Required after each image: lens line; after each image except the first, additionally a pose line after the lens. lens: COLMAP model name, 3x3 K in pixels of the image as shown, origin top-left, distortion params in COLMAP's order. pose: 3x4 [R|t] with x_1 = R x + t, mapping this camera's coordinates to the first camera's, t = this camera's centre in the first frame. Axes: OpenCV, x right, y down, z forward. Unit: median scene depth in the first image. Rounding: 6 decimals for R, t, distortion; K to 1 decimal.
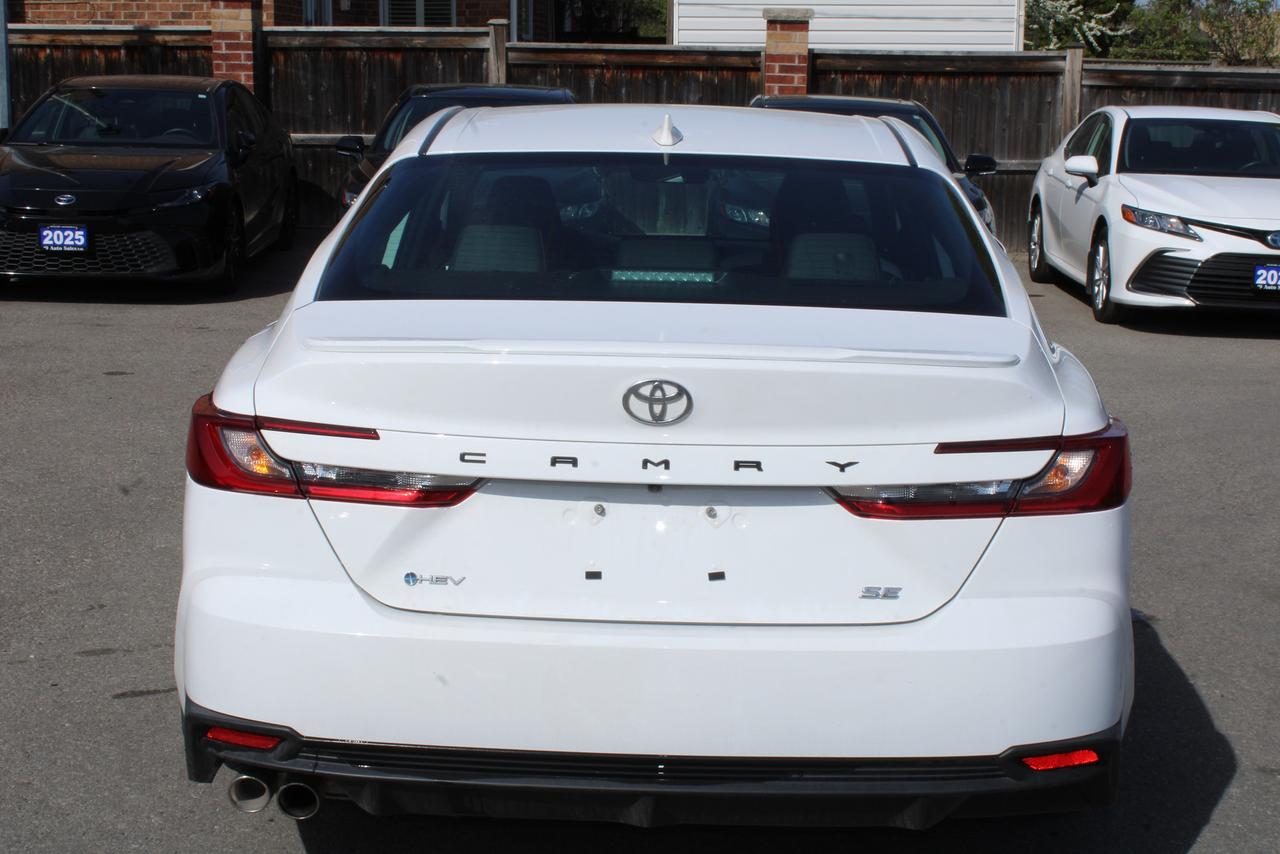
lens RADIAL K [[1855.5, 0, 640.0], [0, 1855.5, 427.0], [0, 0, 1]] dist [-0.060086, 0.097594]
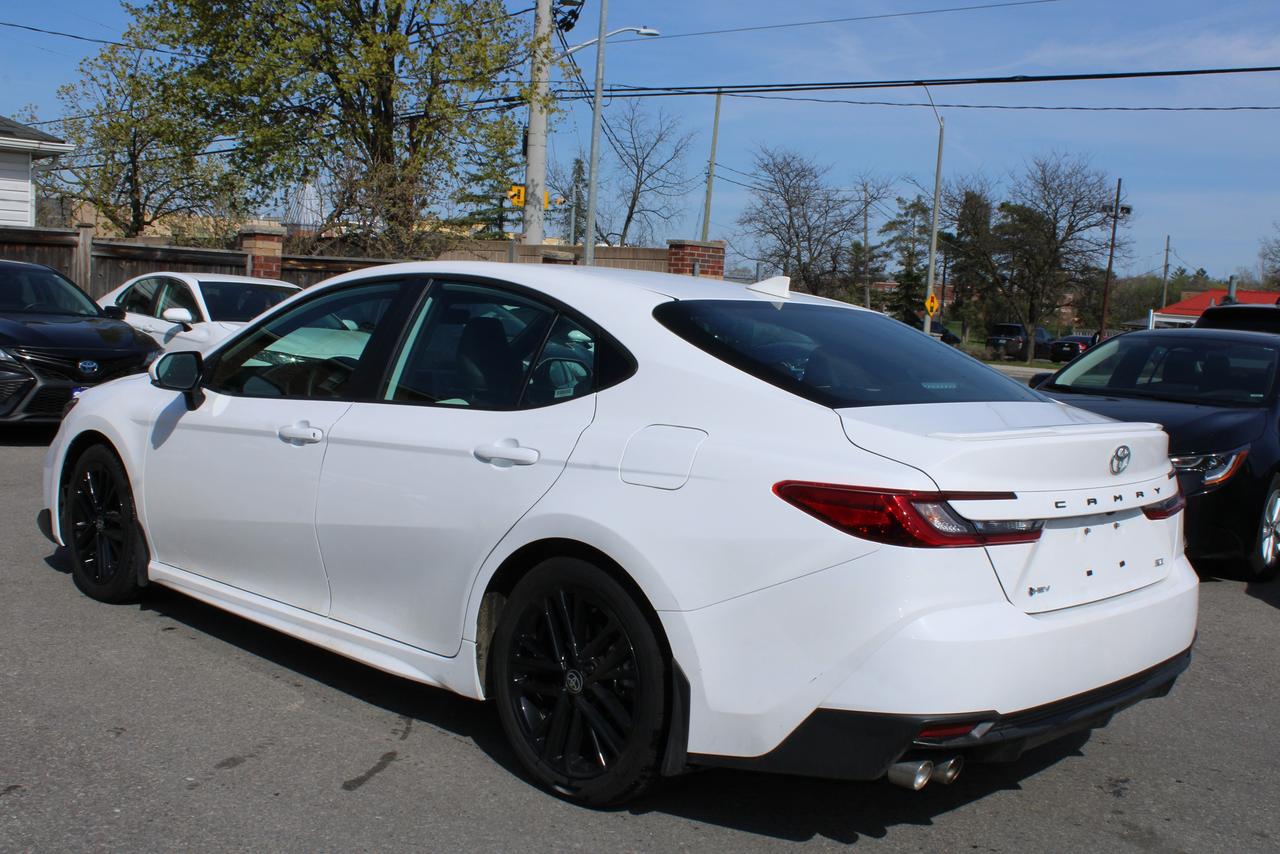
lens RADIAL K [[1321.8, 0, 640.0], [0, 1321.8, 427.0], [0, 0, 1]] dist [-0.075879, 0.000581]
pose [[0.684492, -0.044045, 0.727689, -1.022742], [0.086241, 0.996056, -0.020833, -0.049970], [-0.723902, 0.077017, 0.685591, 0.475885]]
